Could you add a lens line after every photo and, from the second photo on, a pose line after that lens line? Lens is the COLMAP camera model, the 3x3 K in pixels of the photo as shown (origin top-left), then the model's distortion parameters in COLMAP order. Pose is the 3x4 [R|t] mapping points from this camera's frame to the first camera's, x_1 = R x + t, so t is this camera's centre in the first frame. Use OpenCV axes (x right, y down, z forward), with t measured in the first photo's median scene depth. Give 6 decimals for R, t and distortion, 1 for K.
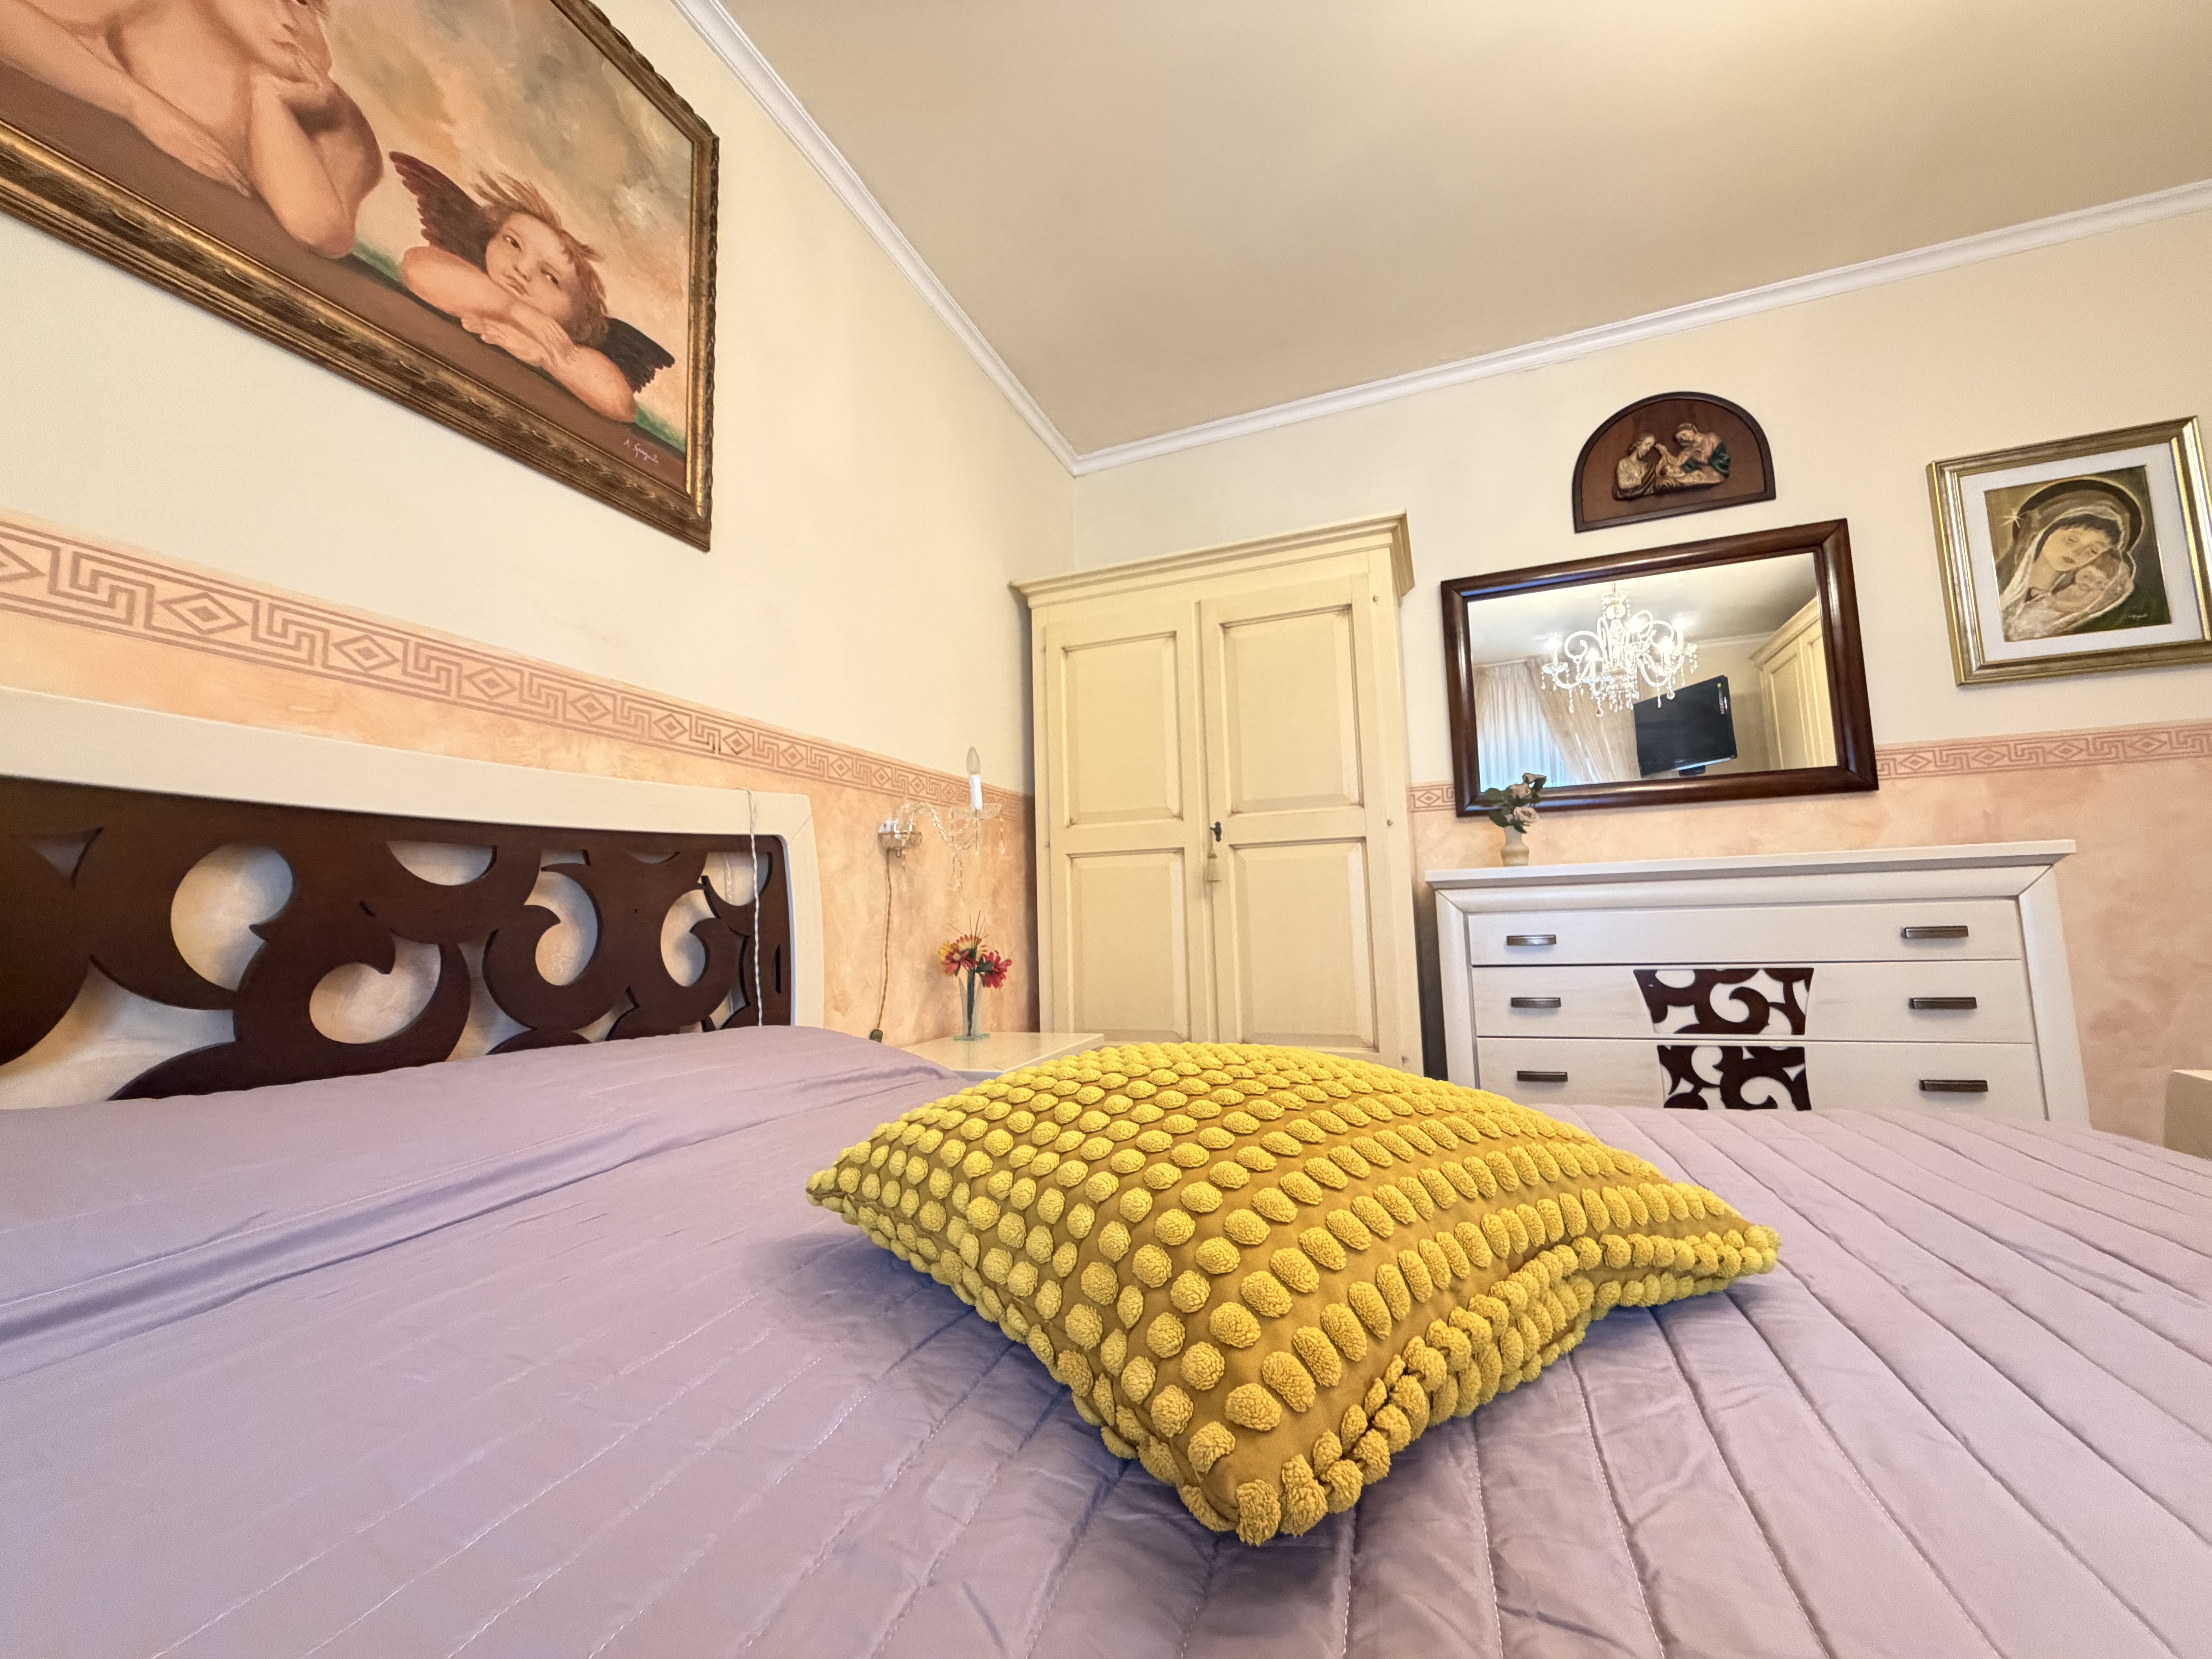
lens RADIAL K [[880.3, 0, 1100.6], [0, 880.3, 832.2], [0, 0, 1]] dist [-0.001571, 0.000841]
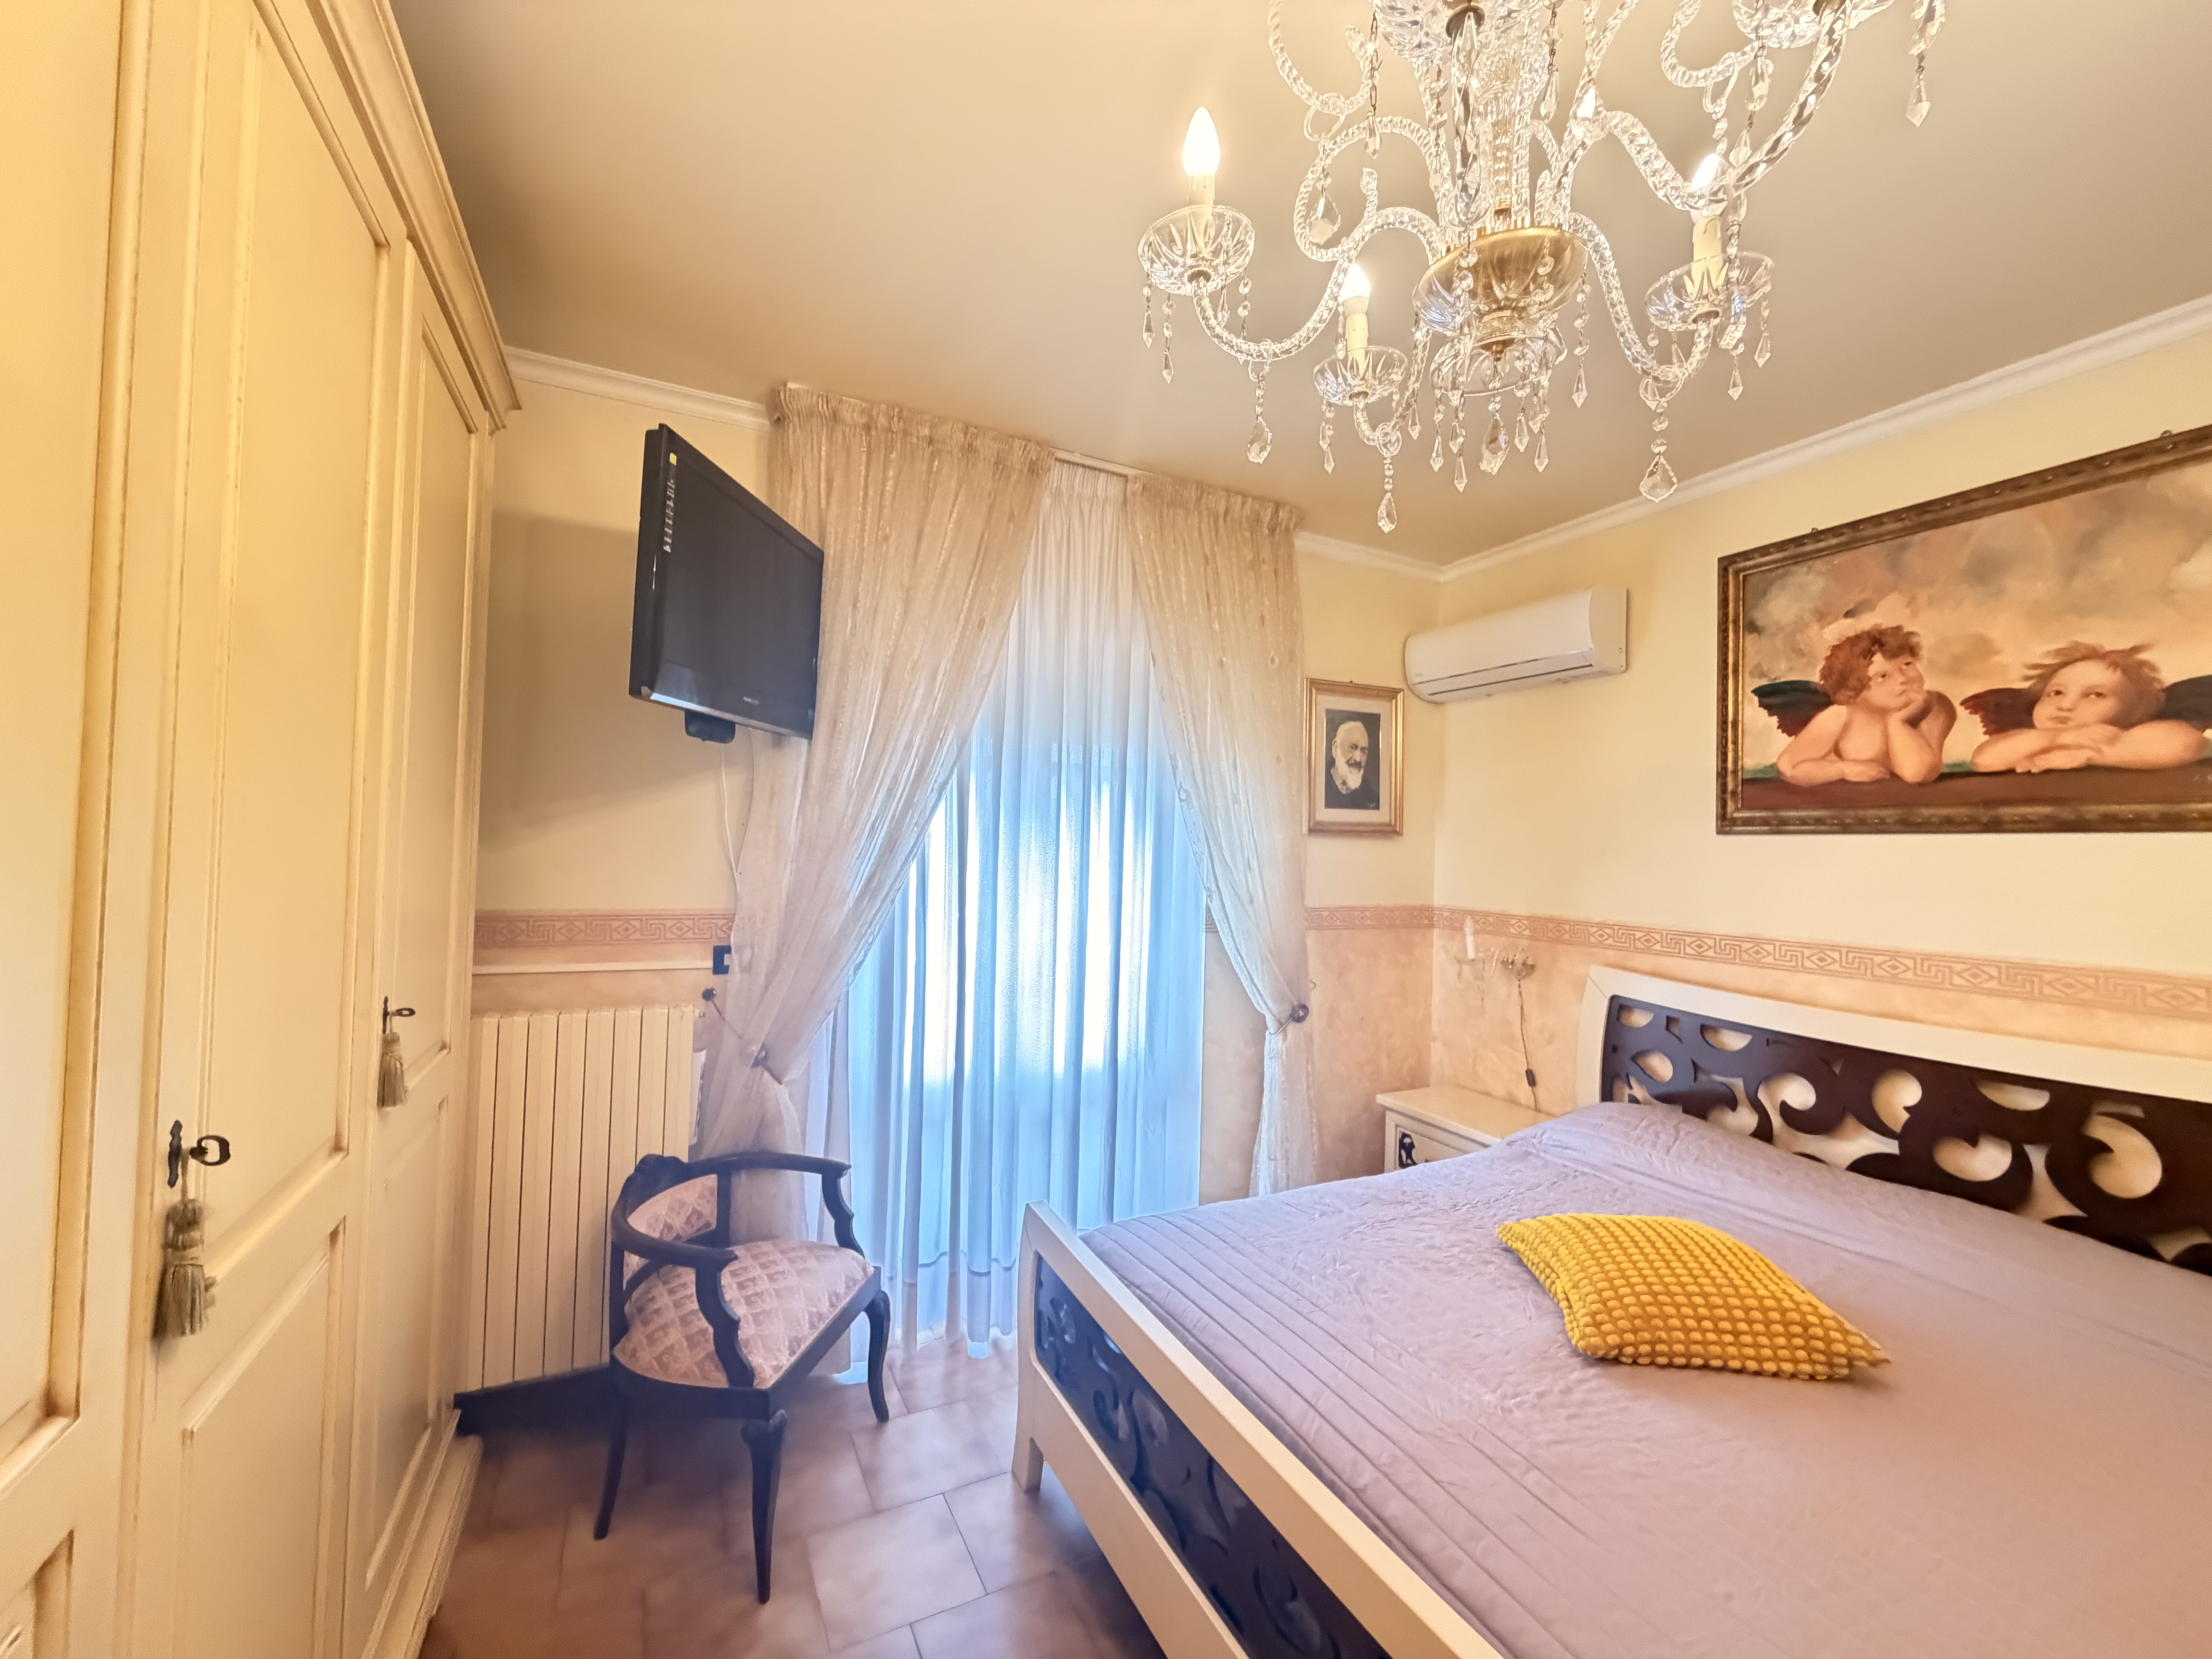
lens RADIAL K [[880.3, 0, 1104.4], [0, 880.3, 830.2], [0, 0, 1]] dist [-0.001571, 0.000841]
pose [[-0.670796, -0.001079, -0.741641, 1.582881], [0.070798, 0.995339, -0.065483, -0.450046], [0.738255, -0.096433, -0.667593, 0.776668]]
